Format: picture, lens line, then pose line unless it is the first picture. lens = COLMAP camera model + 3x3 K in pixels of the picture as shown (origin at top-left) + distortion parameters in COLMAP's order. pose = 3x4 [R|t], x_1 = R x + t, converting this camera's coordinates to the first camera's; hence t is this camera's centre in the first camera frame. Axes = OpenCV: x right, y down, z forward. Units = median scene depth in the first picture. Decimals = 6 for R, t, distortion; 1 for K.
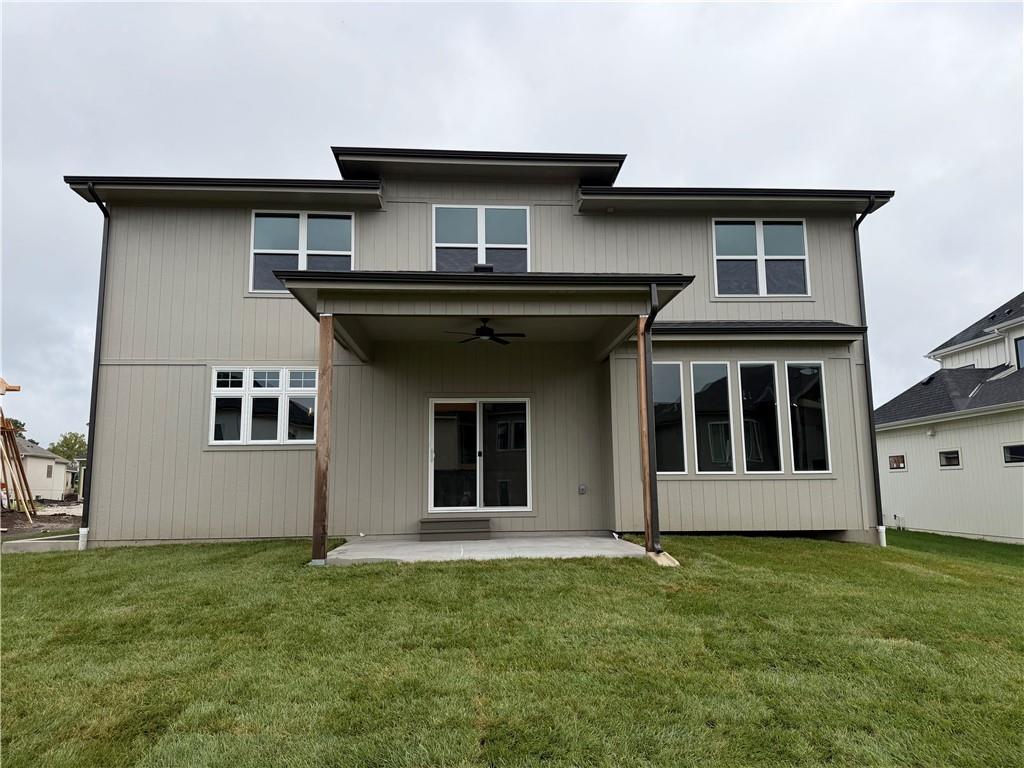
lens RADIAL K [[706.3, 0, 512.0], [0, 706.3, 384.0], [0, 0, 1]] dist [0.169219, -0.287389]
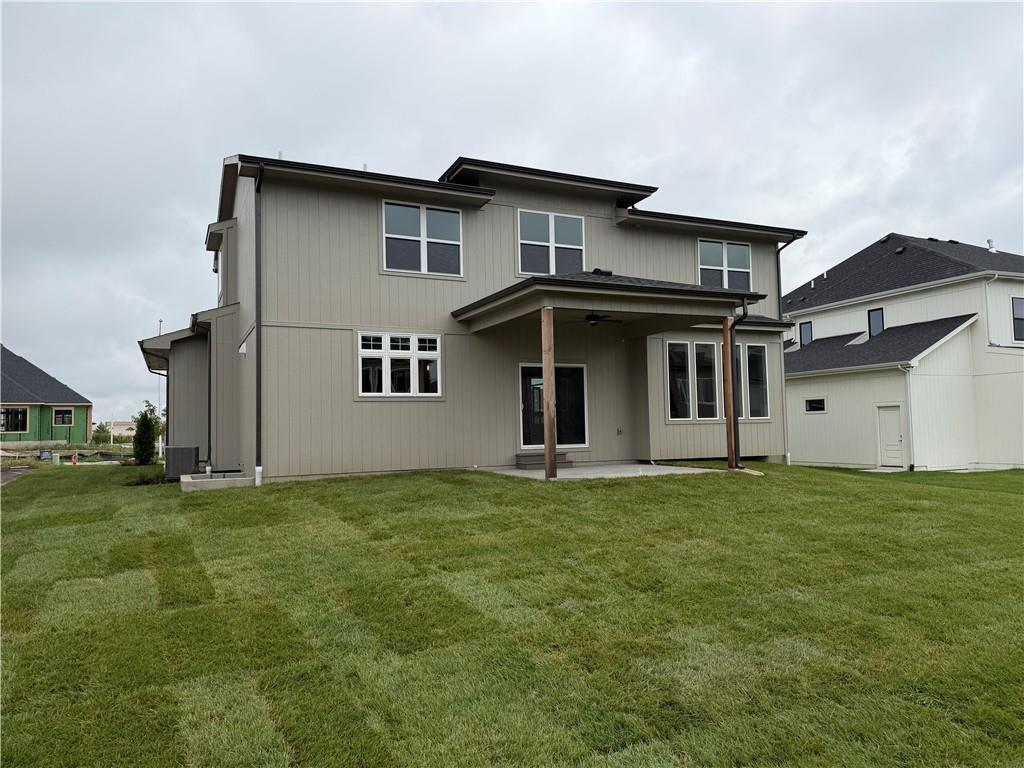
lens RADIAL K [[706.3, 0, 512.0], [0, 706.3, 384.0], [0, 0, 1]] dist [0.169219, -0.287389]
pose [[0.931830, 0.015395, 0.362568, -0.601831], [-0.042784, 0.996793, 0.067633, -0.027895], [-0.360364, -0.078534, 0.929500, -0.202779]]
